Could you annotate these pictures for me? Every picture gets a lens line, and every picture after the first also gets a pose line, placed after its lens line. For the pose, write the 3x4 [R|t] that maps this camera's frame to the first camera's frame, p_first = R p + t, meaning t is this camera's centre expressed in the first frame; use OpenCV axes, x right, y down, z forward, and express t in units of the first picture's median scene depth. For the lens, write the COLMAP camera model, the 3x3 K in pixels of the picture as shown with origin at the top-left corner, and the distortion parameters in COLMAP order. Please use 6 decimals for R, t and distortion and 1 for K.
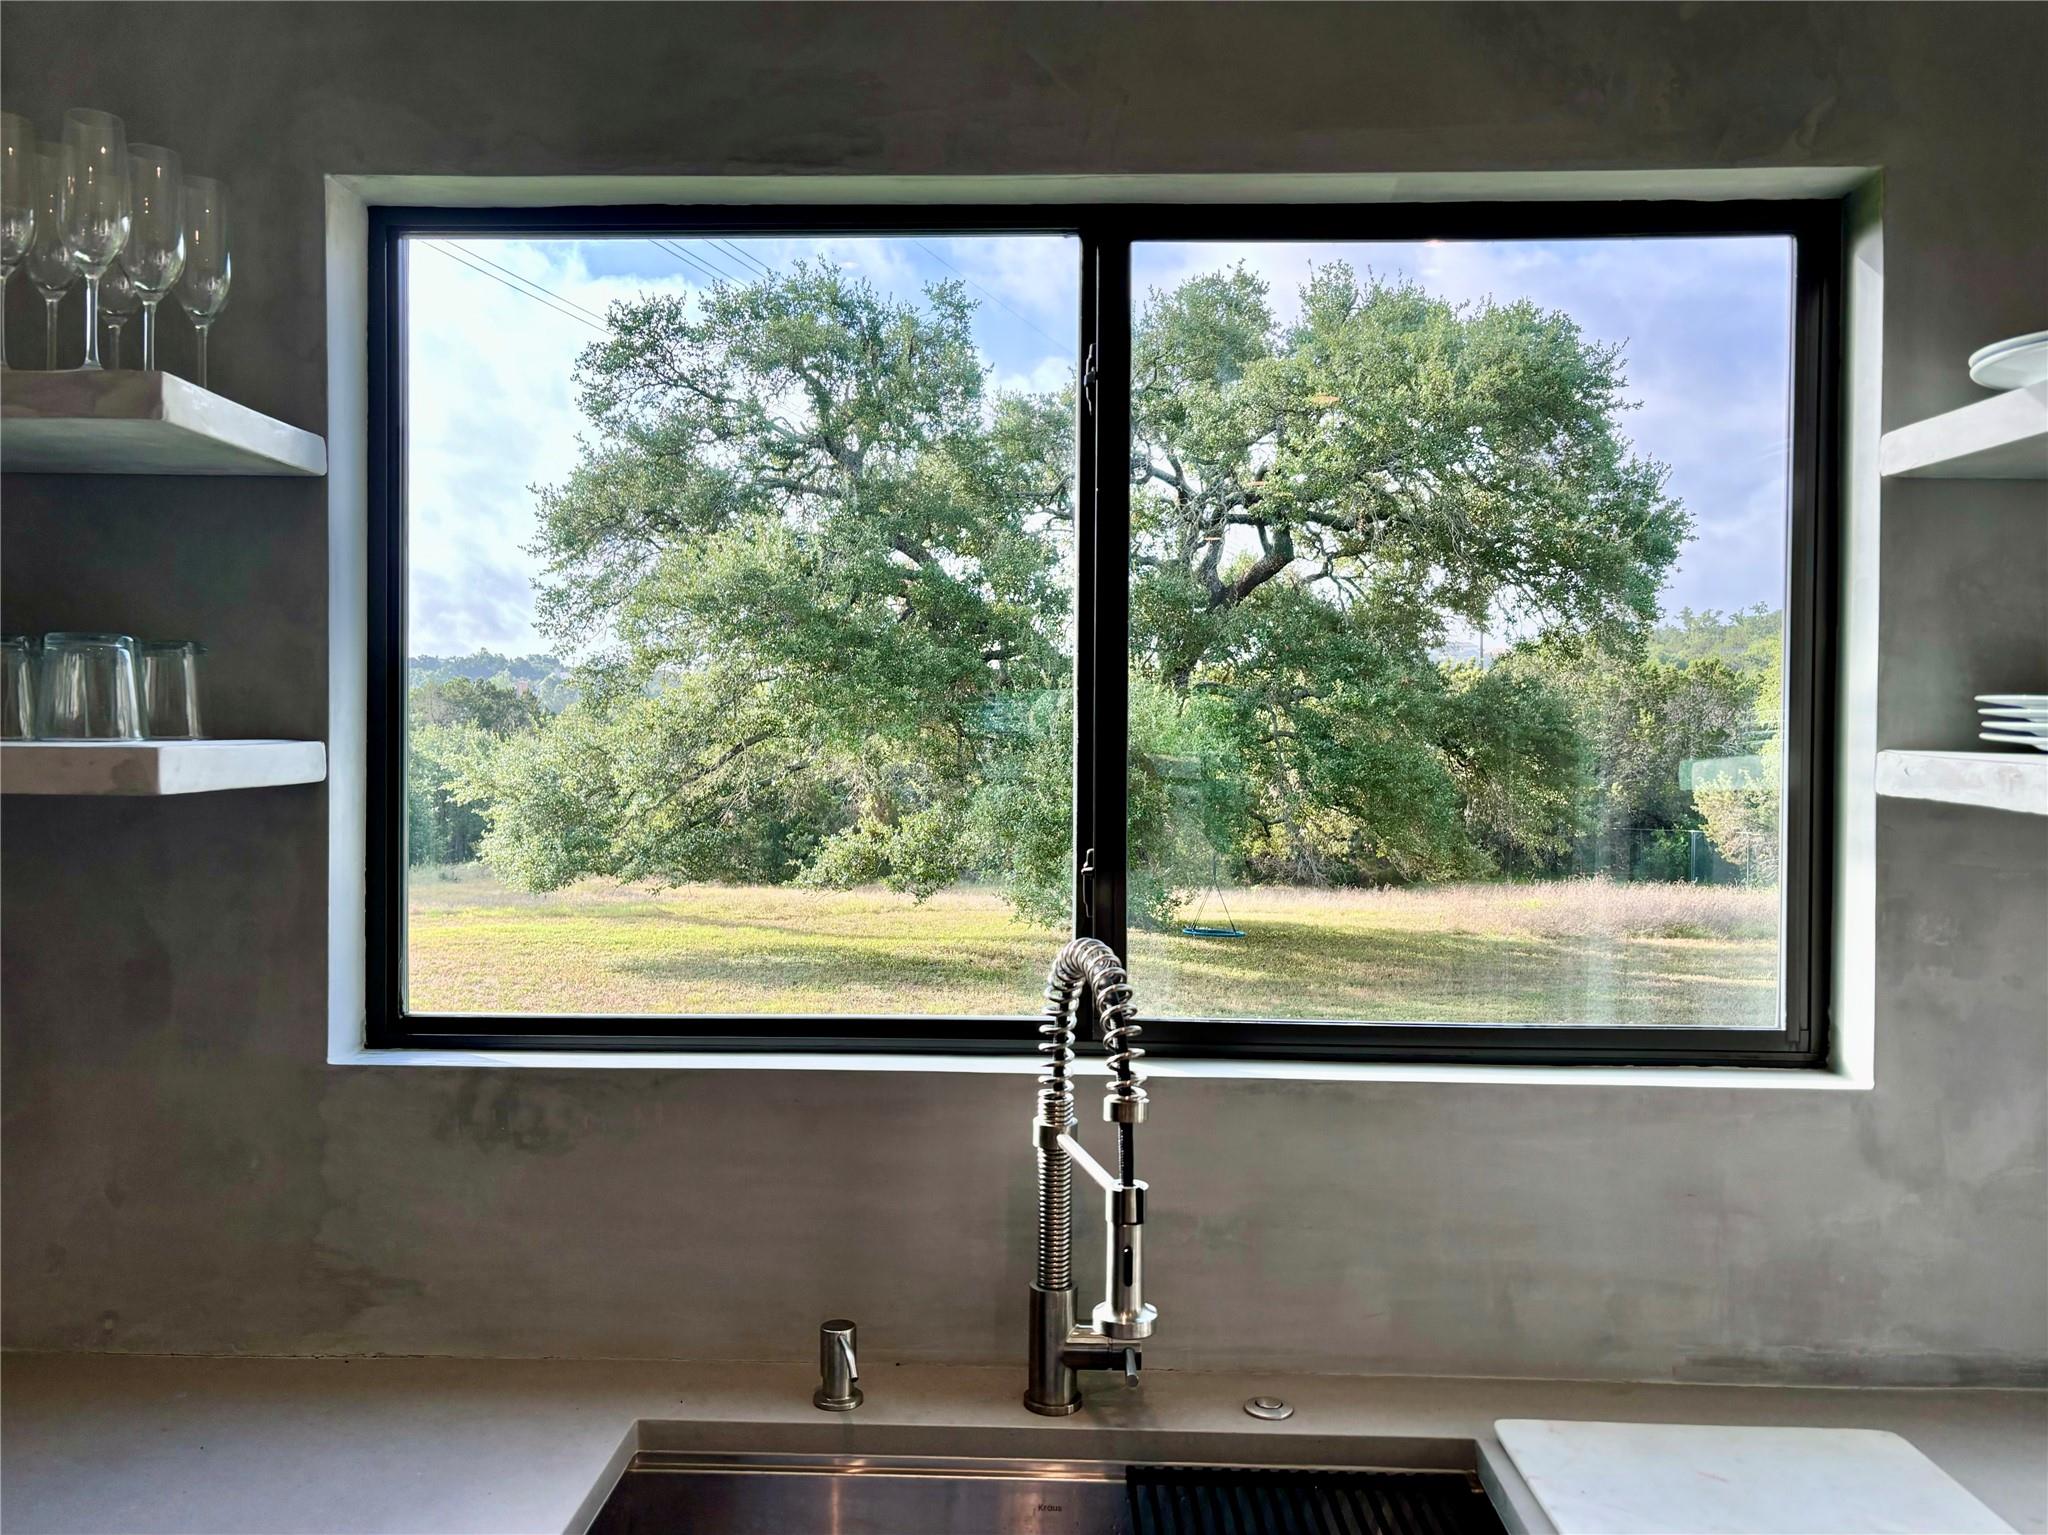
lens RADIAL K [[1542.1, 0, 1024.0], [0, 1542.1, 767.5], [0, 0, 1]] dist [0.005493, -0.000273]
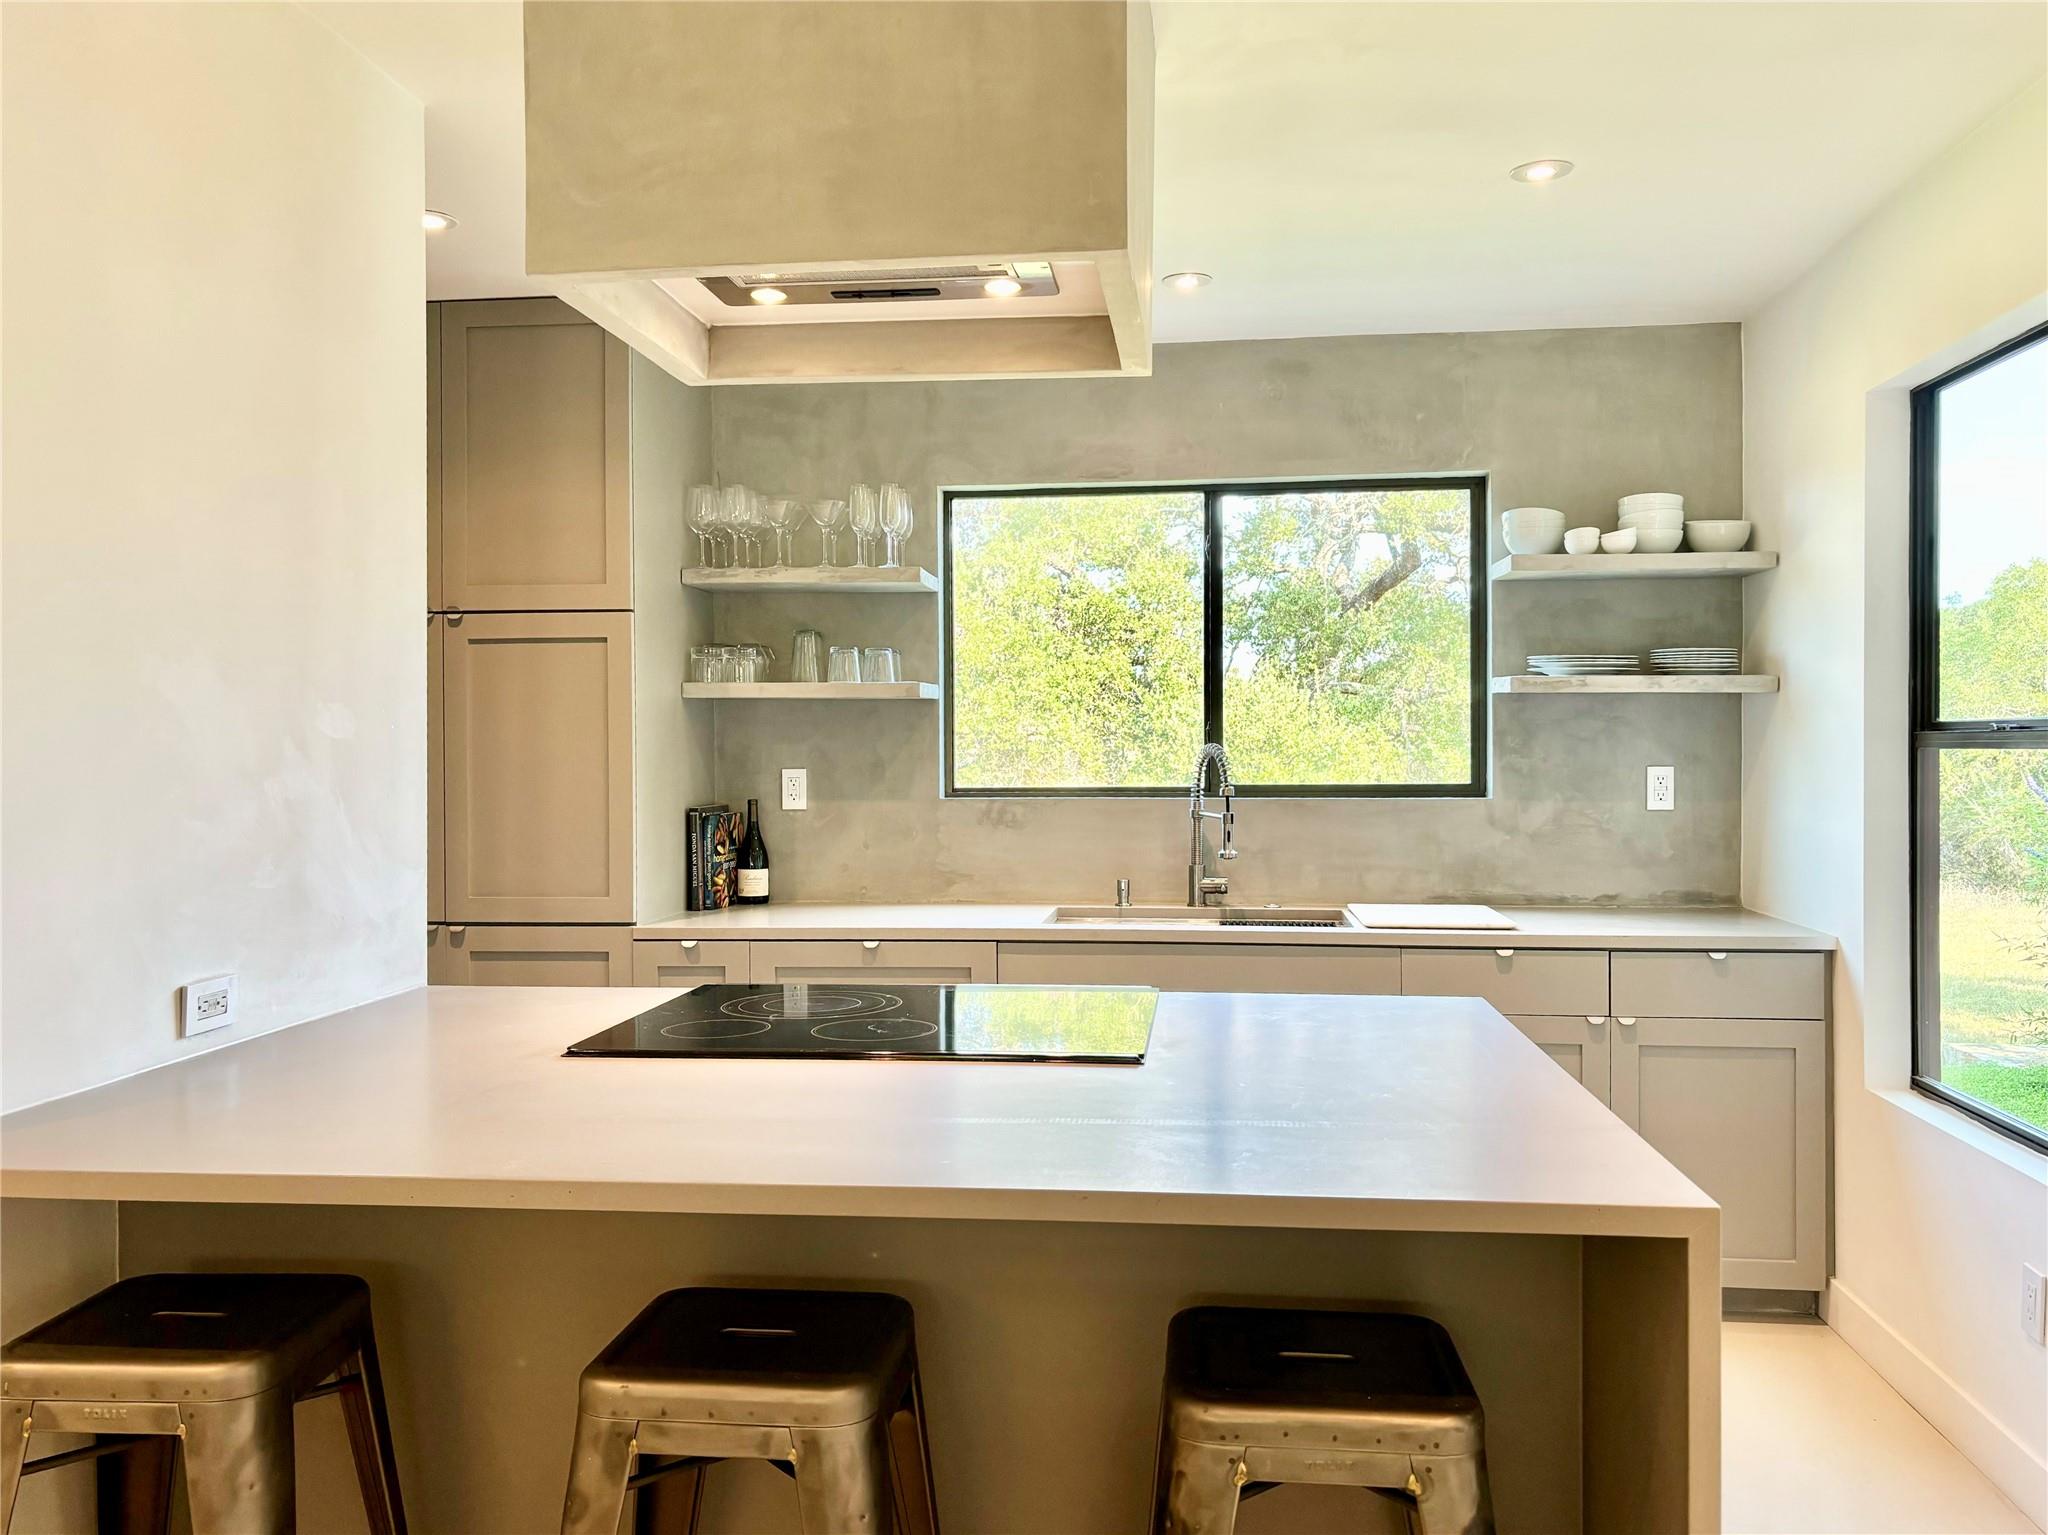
lens RADIAL K [[1542.1, 0, 1024.0], [0, 1542.1, 767.5], [0, 0, 1]] dist [0.005493, -0.000273]
pose [[0.995812, -0.011390, -0.090707, -0.039885], [0.010936, 0.999925, -0.005499, 0.152758], [0.090763, 0.004484, 0.995862, -1.804841]]
